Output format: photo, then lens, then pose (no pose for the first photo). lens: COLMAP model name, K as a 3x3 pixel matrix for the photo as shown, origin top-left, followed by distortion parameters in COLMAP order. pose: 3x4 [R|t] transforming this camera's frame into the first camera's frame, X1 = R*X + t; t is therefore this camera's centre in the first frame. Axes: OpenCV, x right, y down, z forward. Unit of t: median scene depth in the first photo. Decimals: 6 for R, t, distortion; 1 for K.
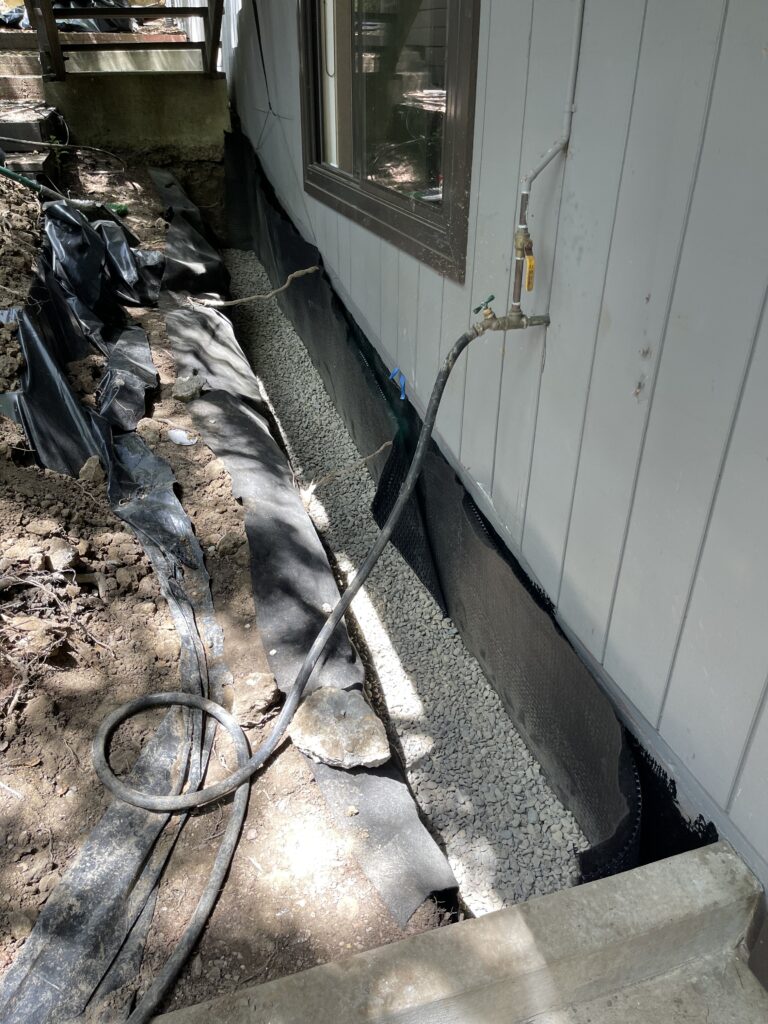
lens RADIAL K [[760.3, 0, 384.0], [0, 760.3, 512.0], [0, 0, 1]] dist [0.115668, -0.142175]
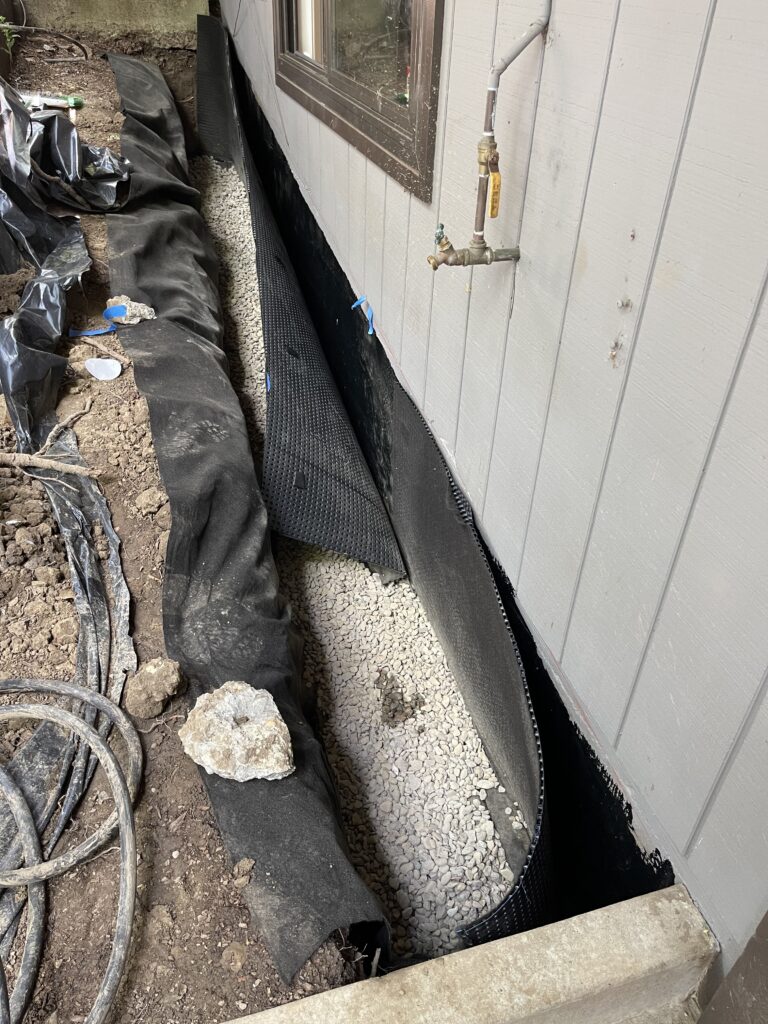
lens RADIAL K [[760.3, 0, 384.0], [0, 760.3, 512.0], [0, 0, 1]] dist [0.115668, -0.142175]
pose [[0.999506, 0.031329, -0.002577, 0.083321], [-0.030902, 0.994298, 0.102065, -0.057233], [0.005760, -0.101935, 0.994774, 0.155039]]
